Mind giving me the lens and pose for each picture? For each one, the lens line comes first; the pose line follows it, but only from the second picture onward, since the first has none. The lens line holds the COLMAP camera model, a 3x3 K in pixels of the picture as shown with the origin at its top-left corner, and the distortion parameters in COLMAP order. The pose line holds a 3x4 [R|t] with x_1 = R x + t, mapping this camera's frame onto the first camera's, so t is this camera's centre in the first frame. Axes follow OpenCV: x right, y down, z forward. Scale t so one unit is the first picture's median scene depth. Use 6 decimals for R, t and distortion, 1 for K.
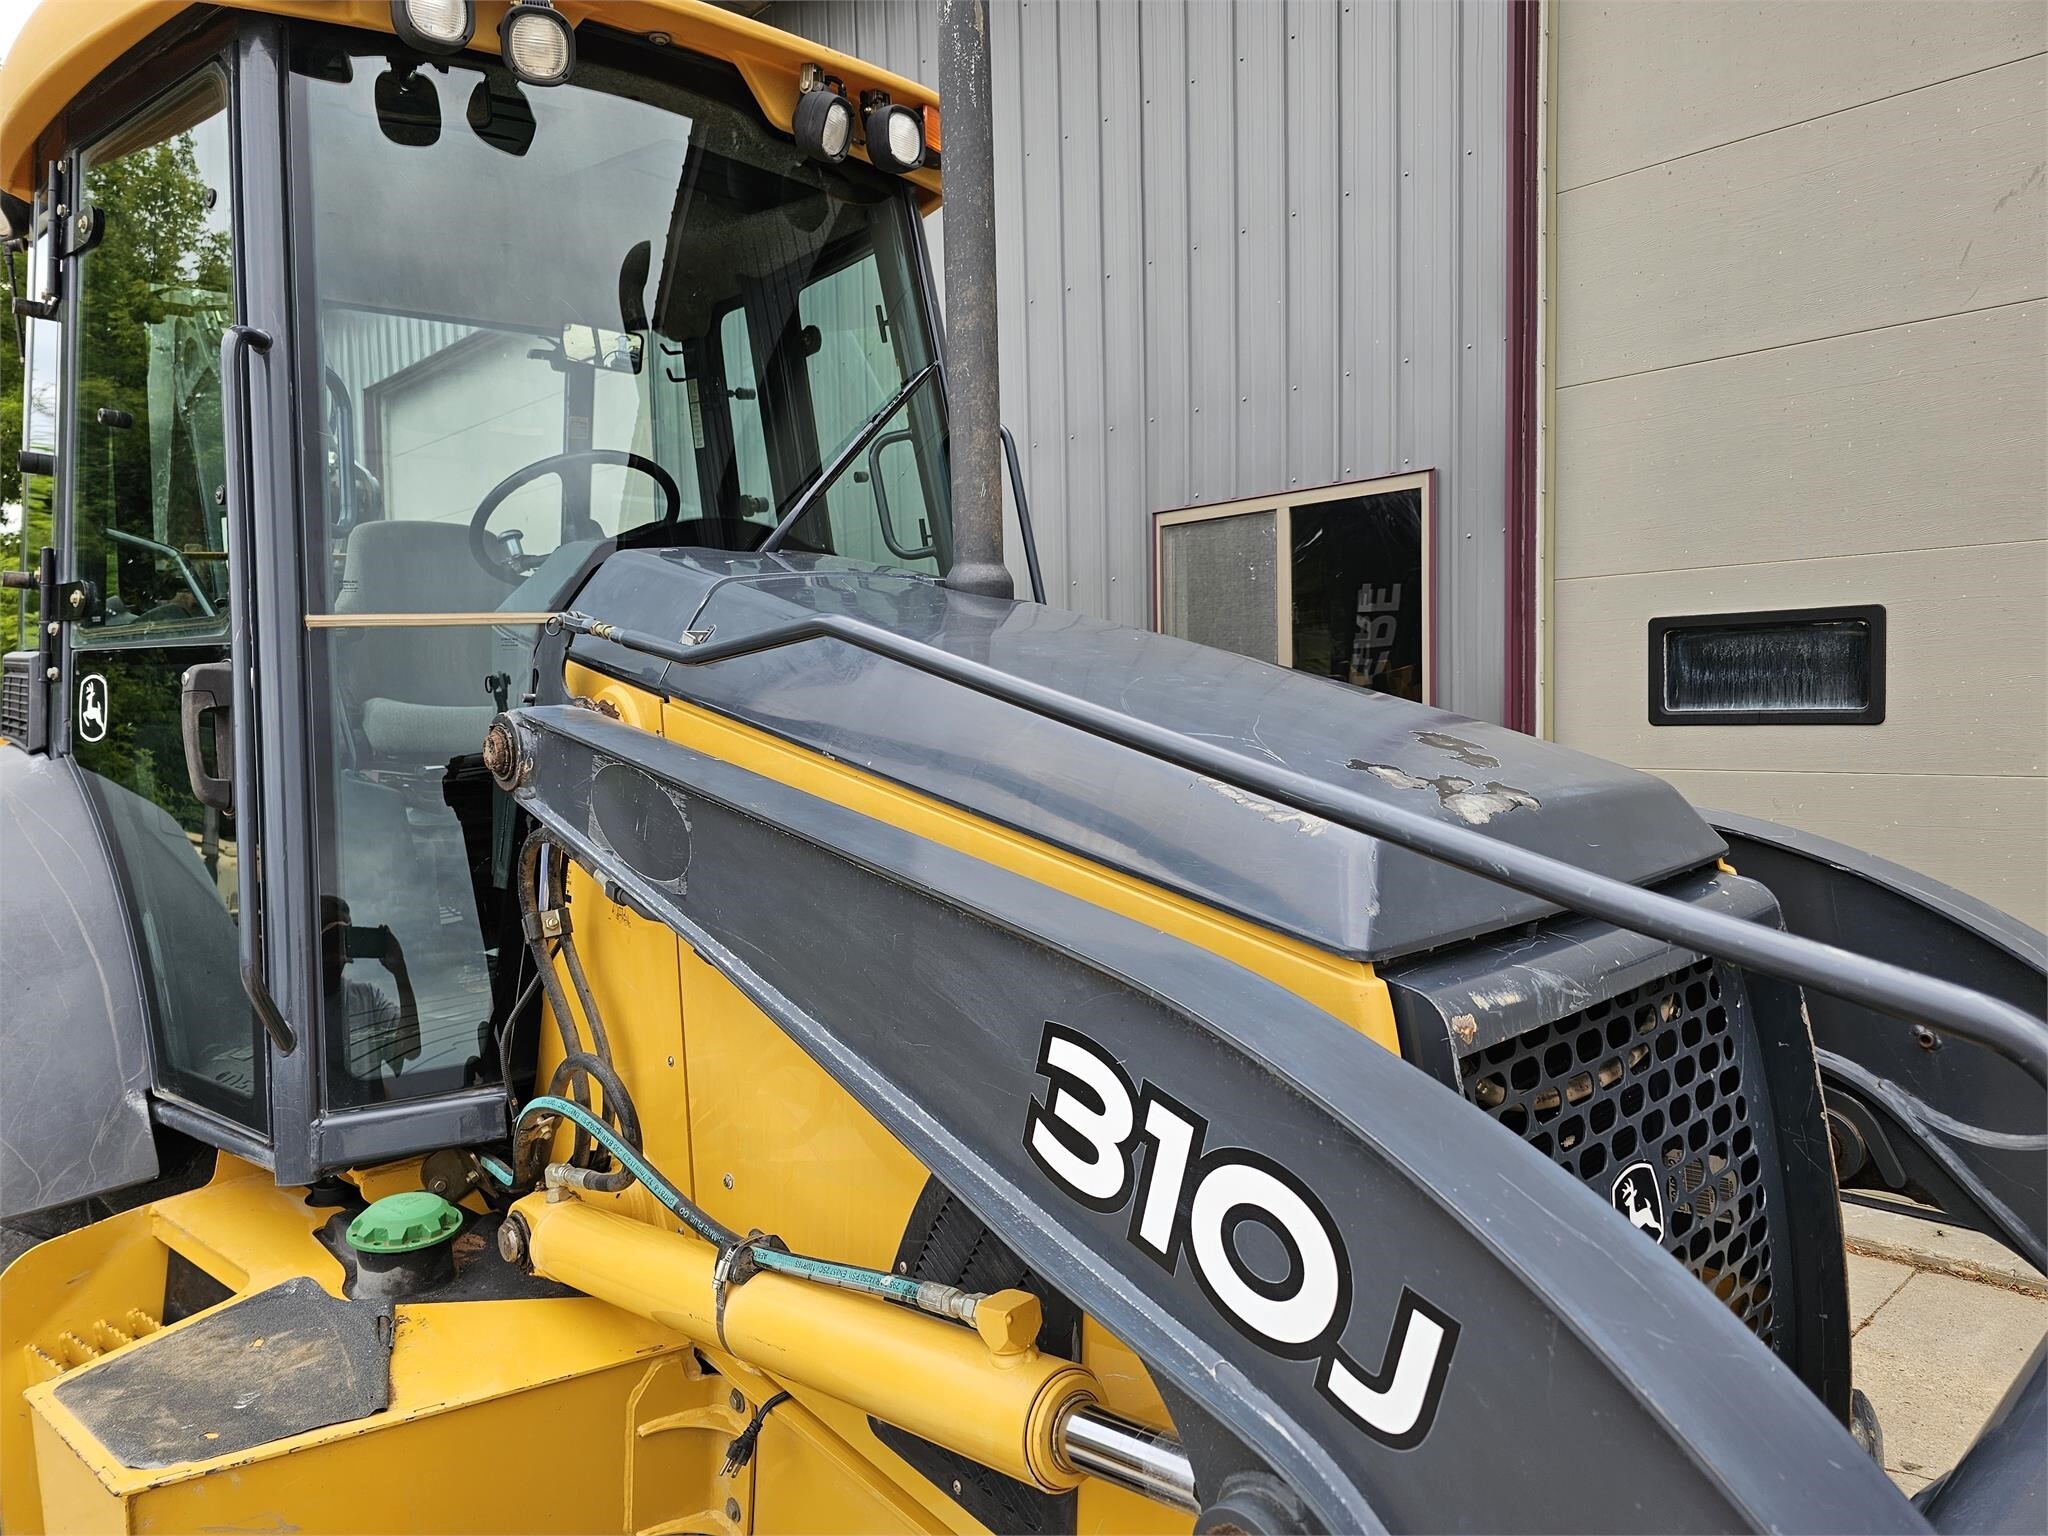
lens RADIAL K [[1385.6, 0, 1019.2], [0, 1385.6, 771.6], [0, 0, 1]] dist [0.055180, -0.063573]
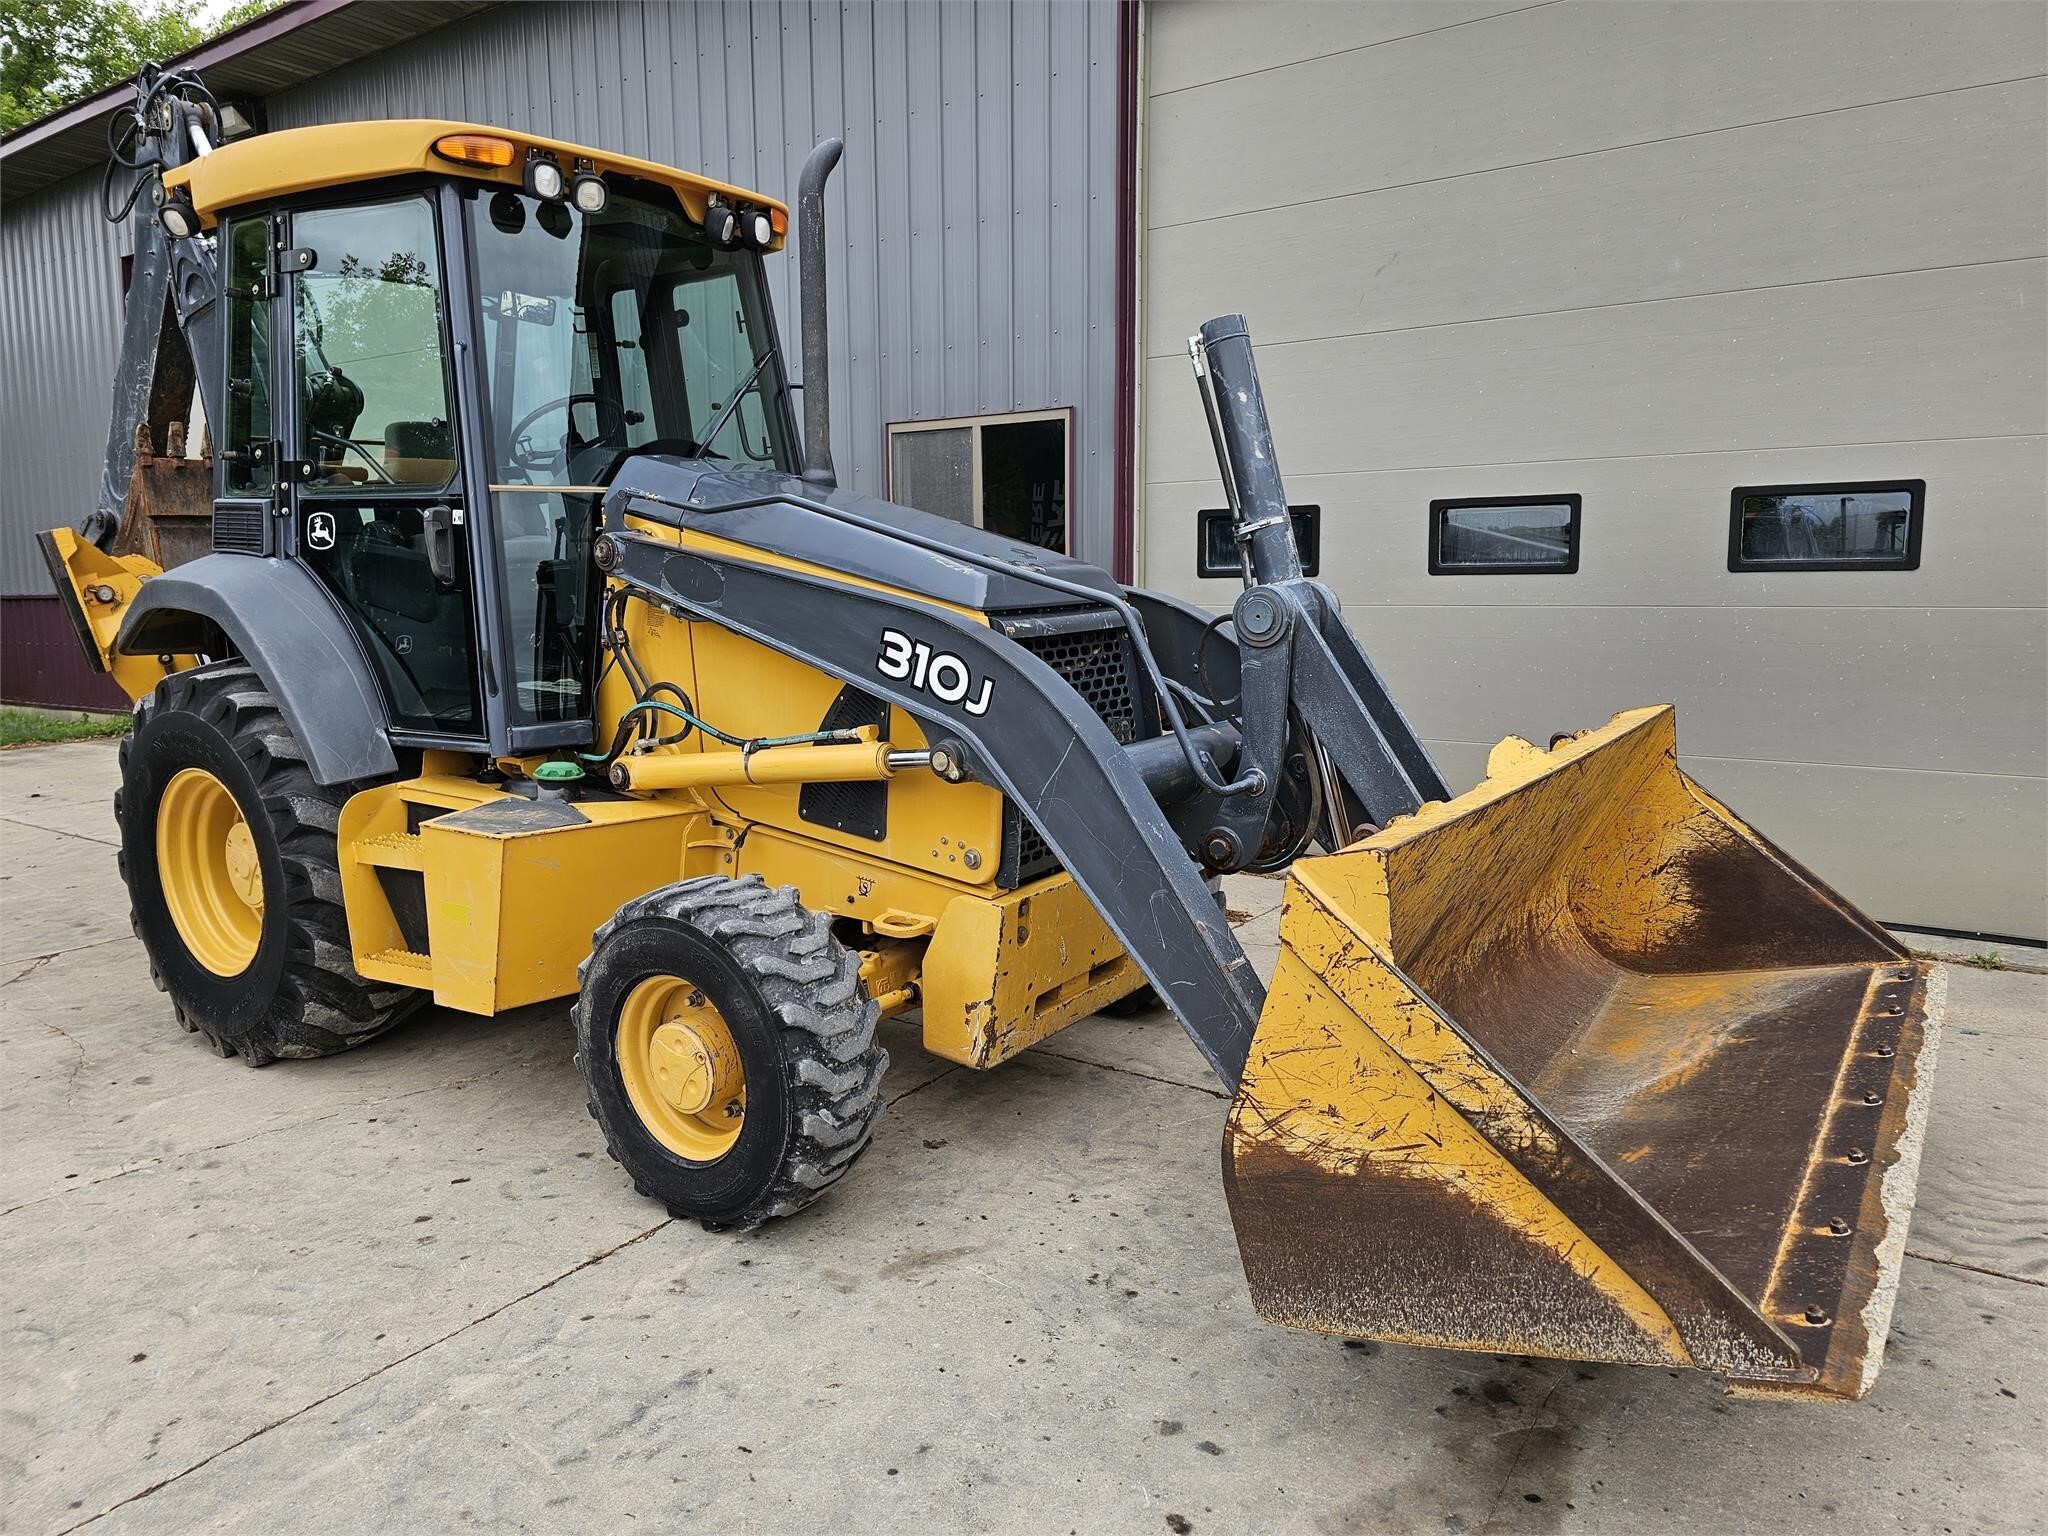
lens RADIAL K [[1391.8, 0, 1016.0], [0, 1391.8, 753.3], [0, 0, 1]] dist [0.061806, -0.054919]
pose [[0.978794, -0.007197, 0.204719, -0.197969], [-0.006926, 0.997648, 0.068189, 0.144924], [-0.204728, -0.068161, 0.976443, -1.289335]]
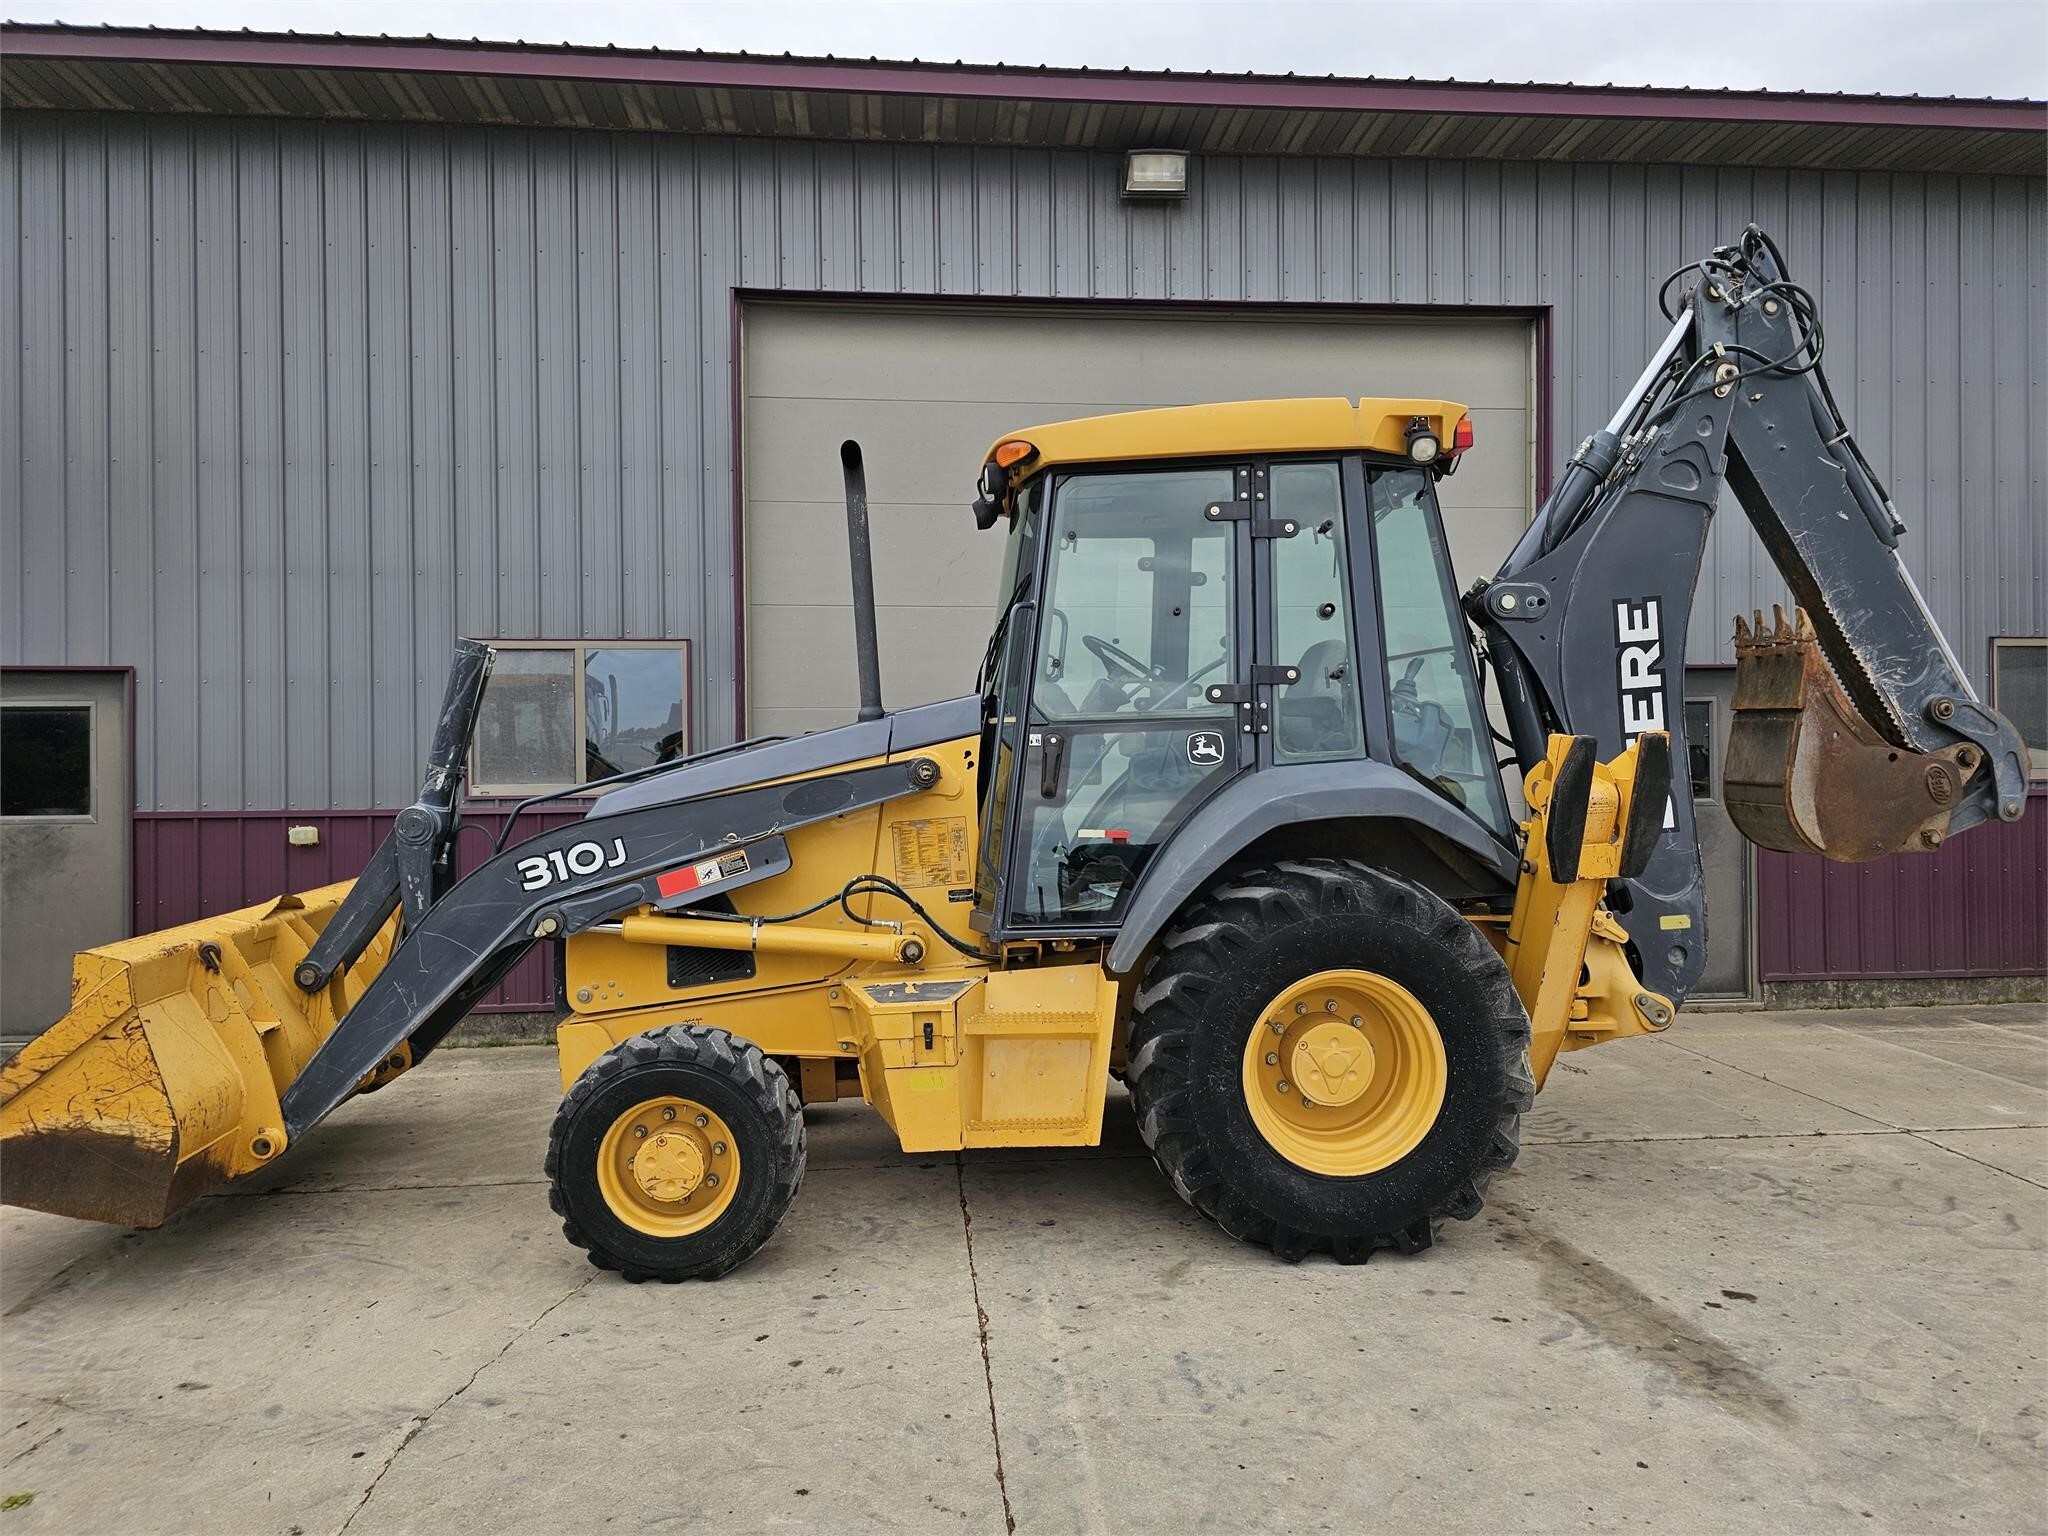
lens RADIAL K [[1393.0, 0, 1032.0], [0, 1393.0, 749.3], [0, 0, 1]] dist [0.059628, -0.053158]
pose [[0.607819, 0.028548, 0.793562, -2.104913], [0.035296, 0.997395, -0.062915, 0.115974], [-0.793291, 0.066251, 0.605228, -0.970681]]
